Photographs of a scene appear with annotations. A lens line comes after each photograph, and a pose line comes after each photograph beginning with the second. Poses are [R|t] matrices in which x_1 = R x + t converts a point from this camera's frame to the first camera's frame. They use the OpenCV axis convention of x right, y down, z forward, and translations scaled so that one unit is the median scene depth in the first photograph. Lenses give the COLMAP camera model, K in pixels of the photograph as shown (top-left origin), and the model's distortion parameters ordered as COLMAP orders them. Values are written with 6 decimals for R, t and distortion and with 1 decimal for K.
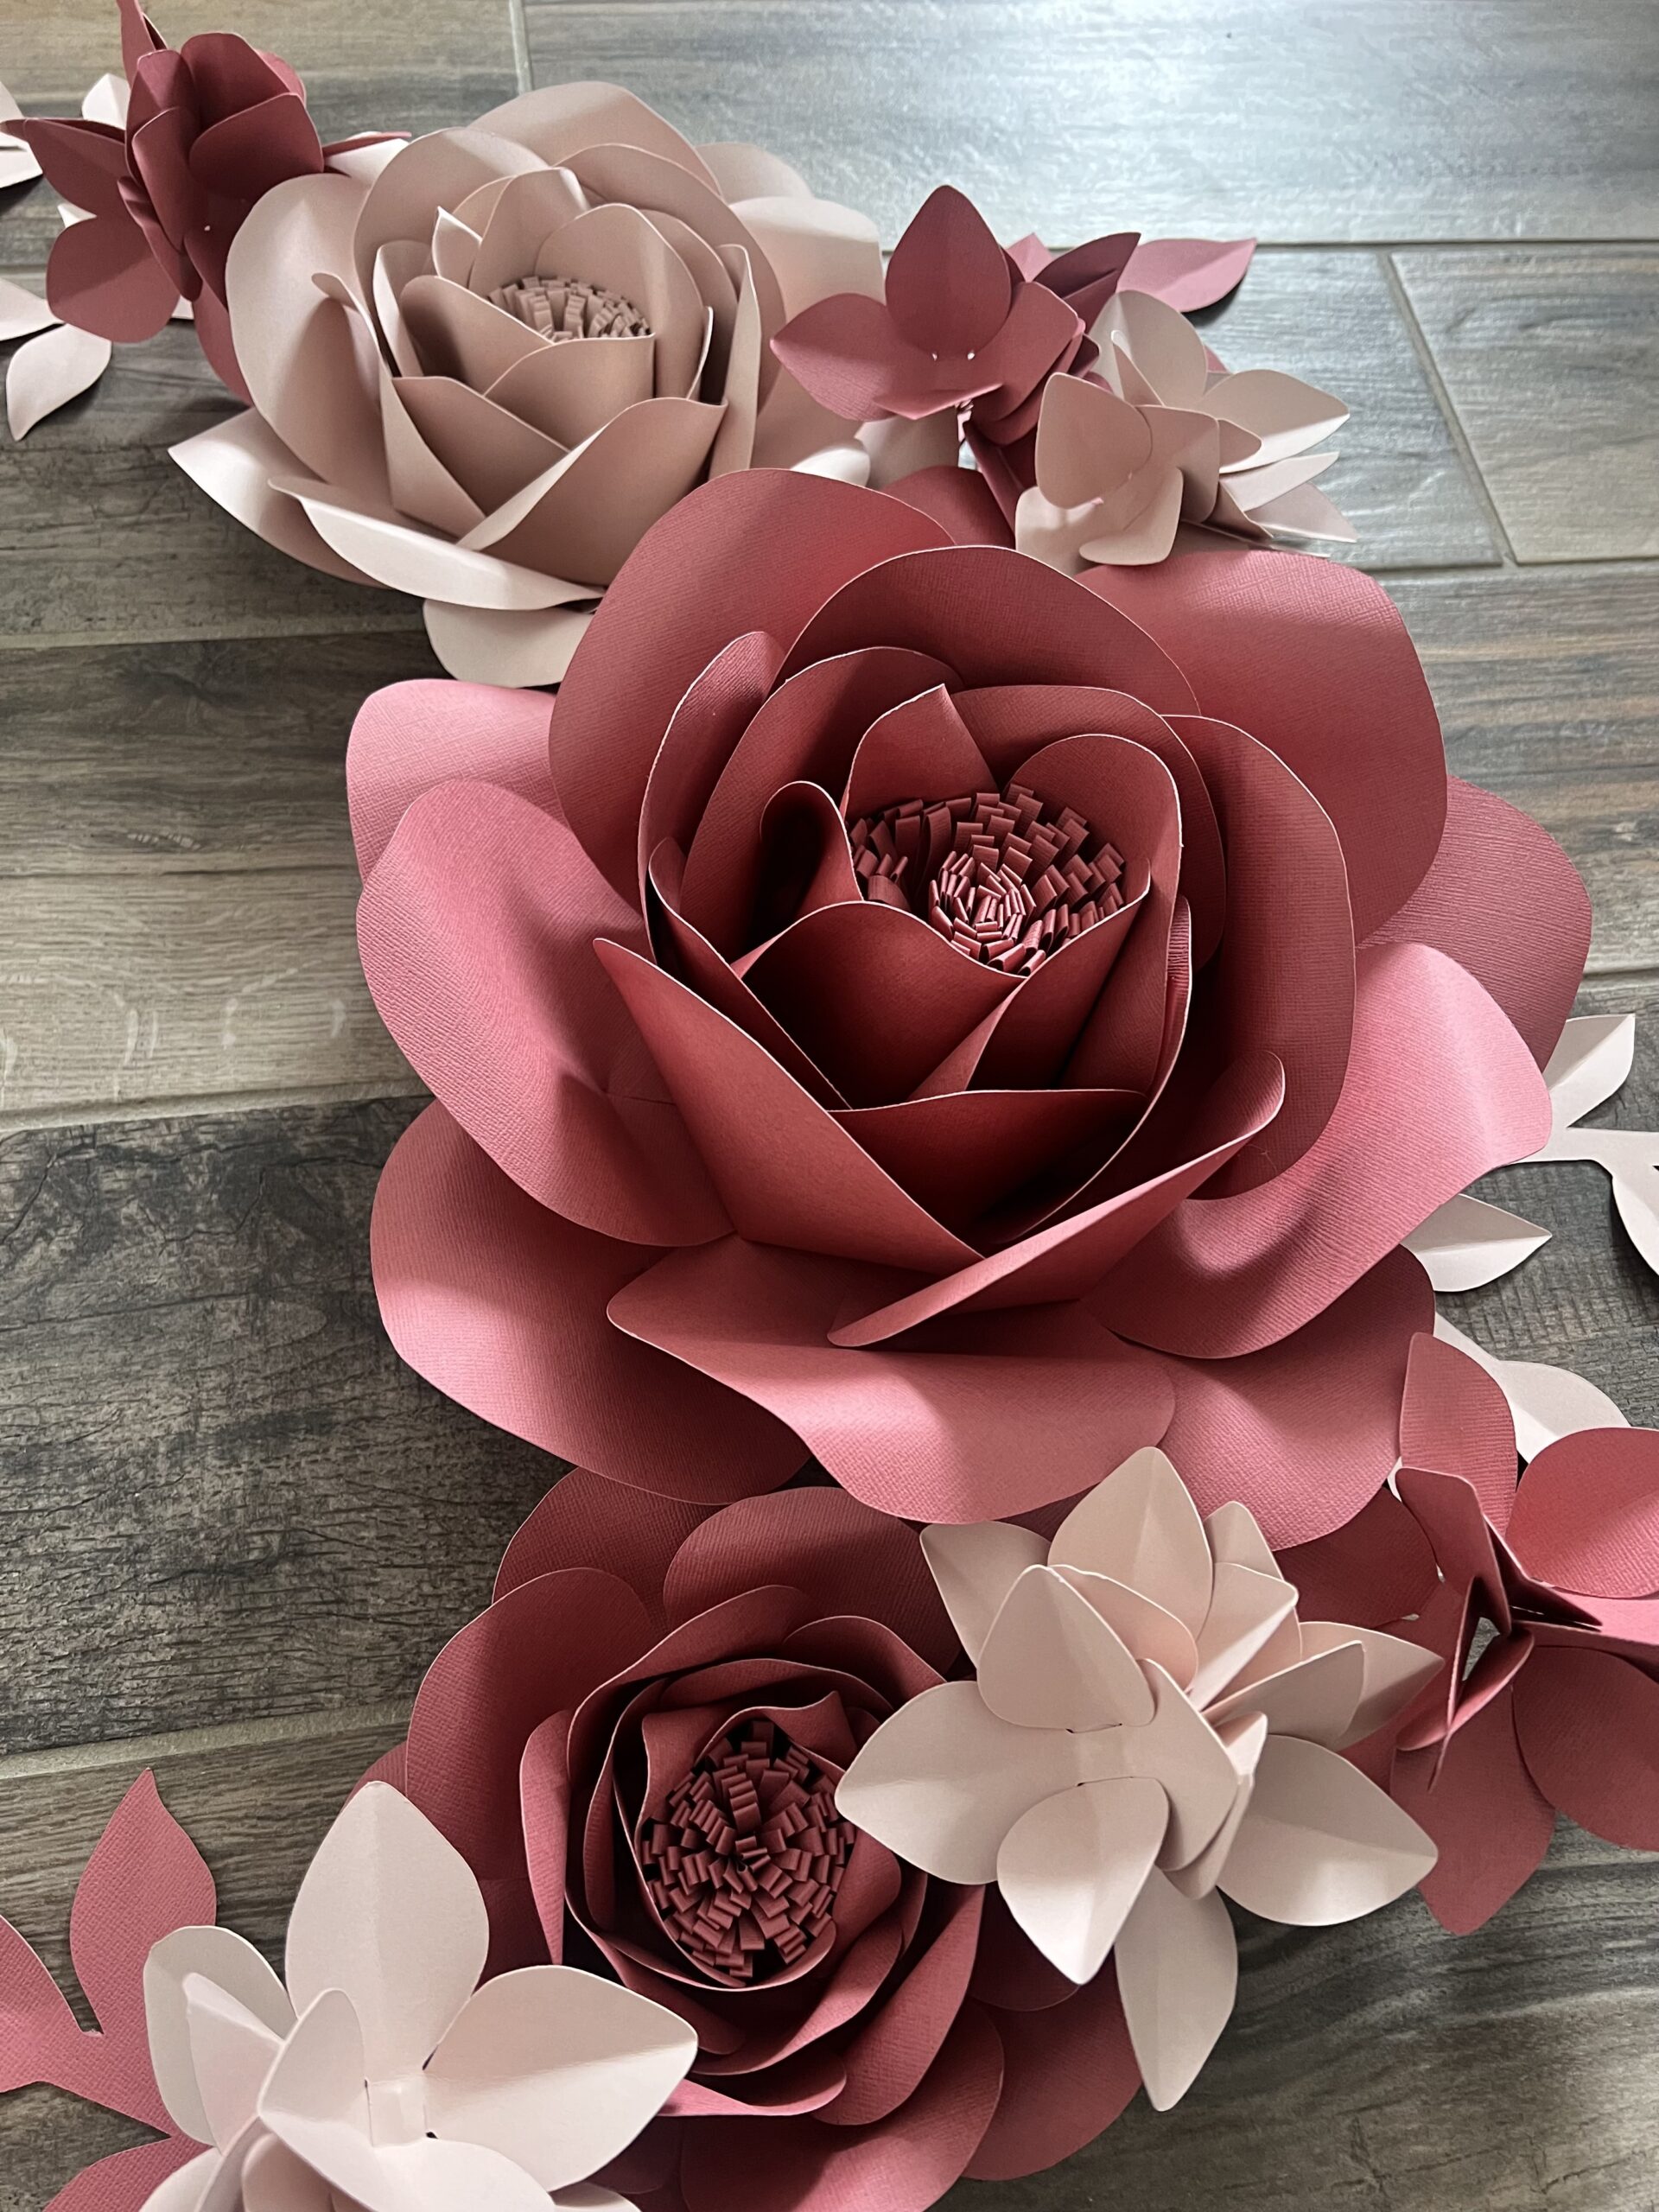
lens RADIAL K [[1645.8, 0, 825.5], [0, 1645.8, 1141.2], [0, 0, 1]] dist [0.036075, -0.048858]
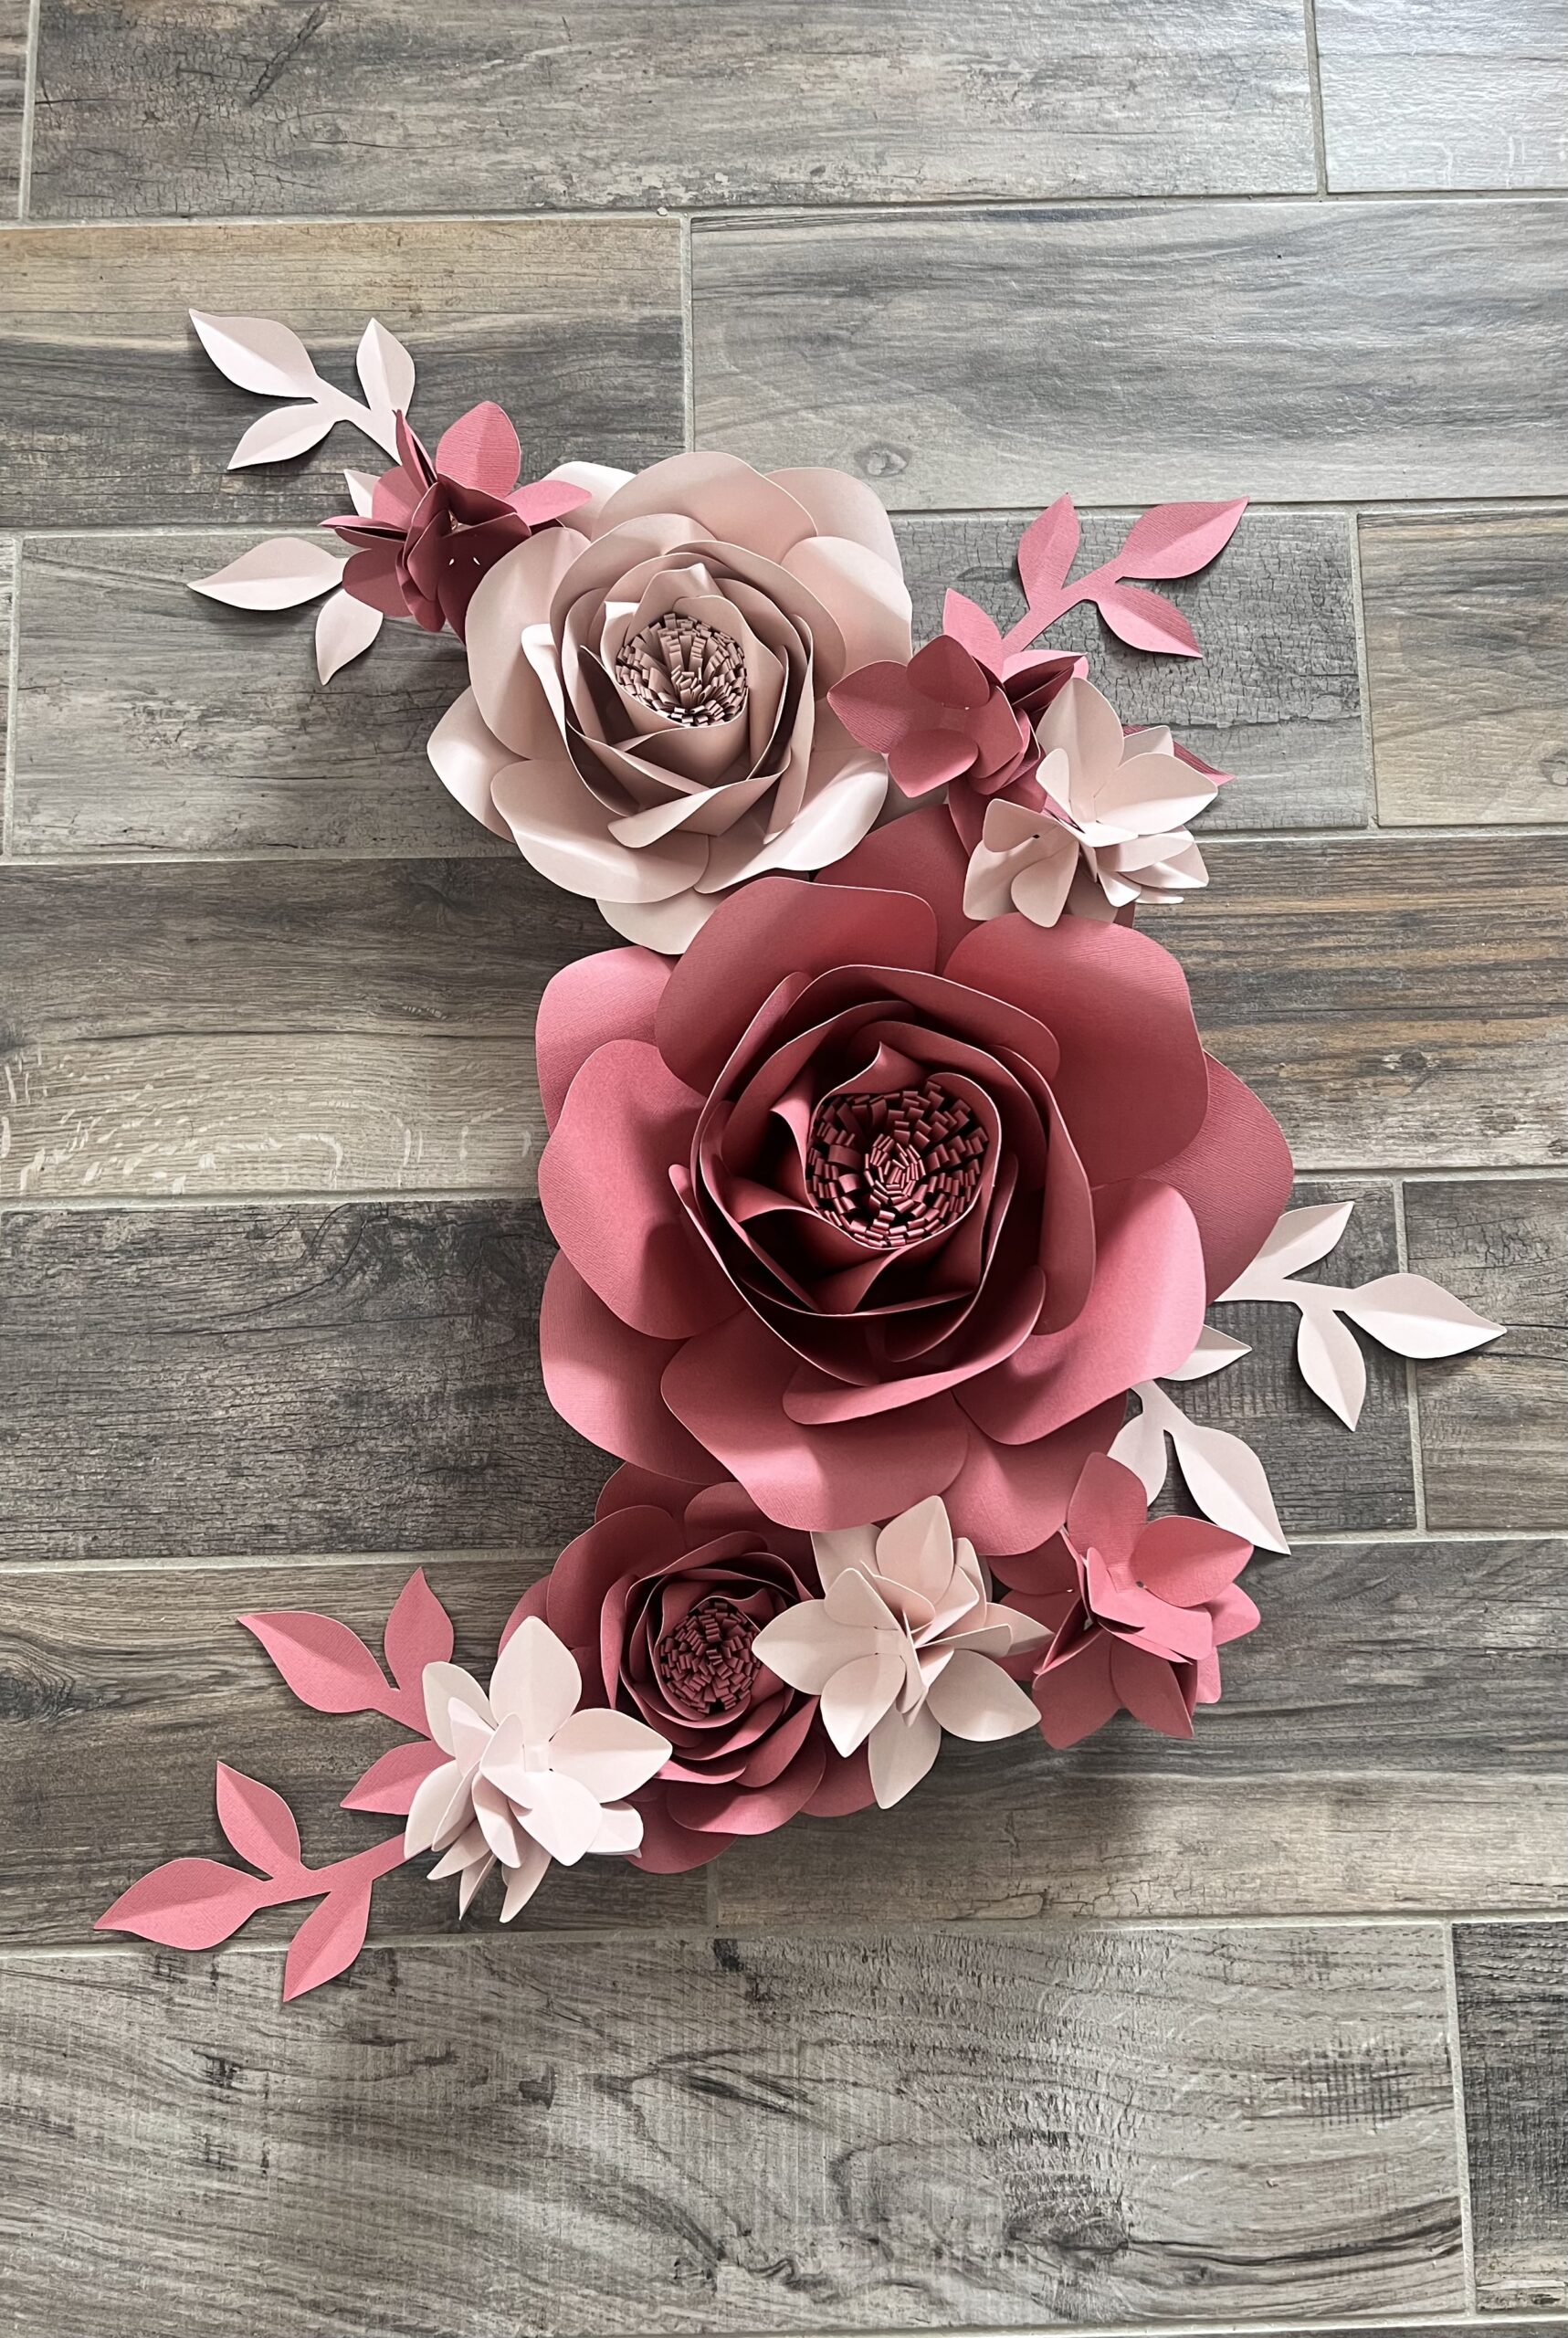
lens RADIAL K [[1740.4, 0, 803.2], [0, 1740.4, 1169.4], [0, 0, 1]] dist [0.030894, -0.033992]
pose [[0.987900, 0.110558, -0.108770, 0.196128], [-0.073950, 0.952245, 0.296246, -0.663228], [0.136328, -0.284618, 0.948898, -0.710021]]
